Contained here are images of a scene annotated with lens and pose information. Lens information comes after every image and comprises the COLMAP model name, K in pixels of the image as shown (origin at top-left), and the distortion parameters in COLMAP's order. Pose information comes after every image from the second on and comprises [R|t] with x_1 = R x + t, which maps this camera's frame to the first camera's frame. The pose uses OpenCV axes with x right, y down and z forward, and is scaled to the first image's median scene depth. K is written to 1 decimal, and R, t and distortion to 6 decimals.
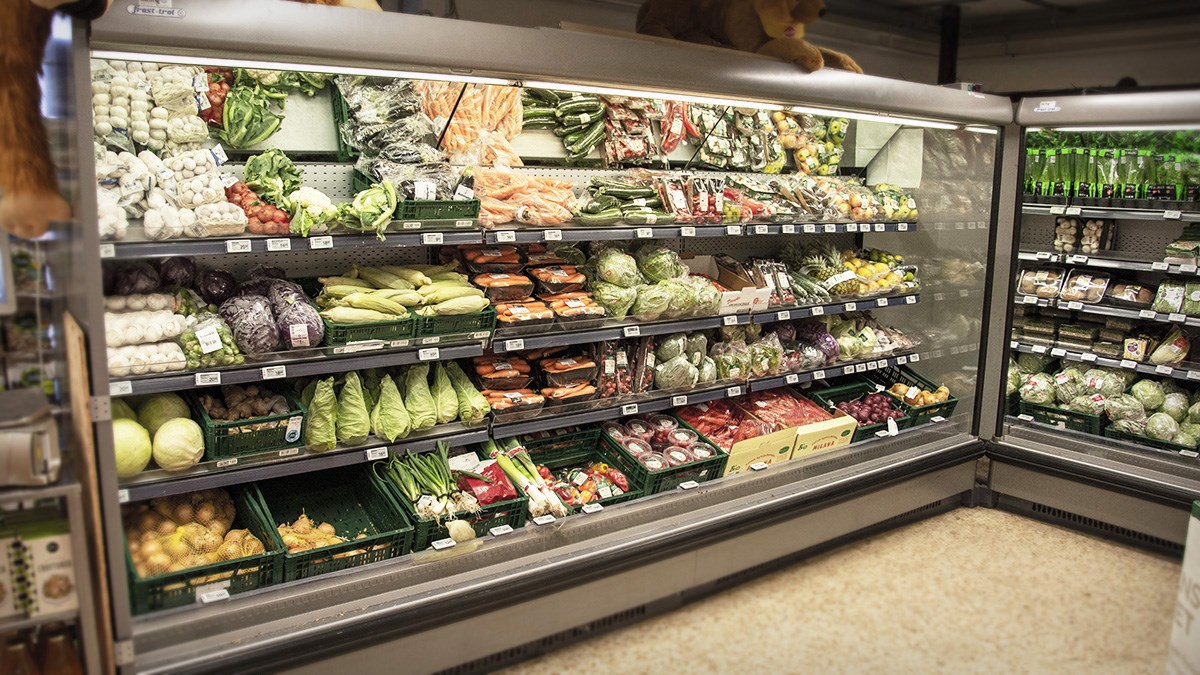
lens RADIAL K [[979.1, 0, 597.8], [0, 979.1, 359.6], [0, 0, 1]] dist [-0.136952, 0.070870]
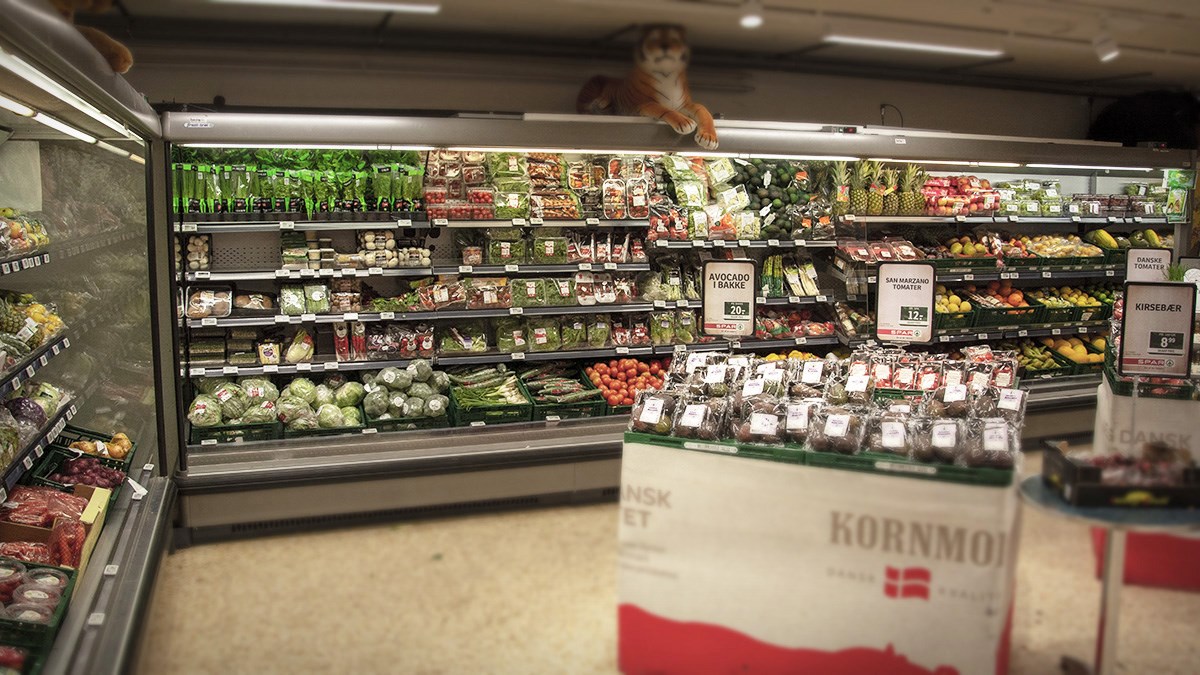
lens RADIAL K [[1008.4, 0, 600.0], [0, 1008.4, 337.5], [0, 0, 1]] dist [-0.109375, 0.007219]
pose [[0.251013, -0.135260, 0.958487, -0.404054], [0.177794, 0.979786, 0.091704, -0.065347], [-0.951515, 0.147394, 0.269987, 0.344803]]
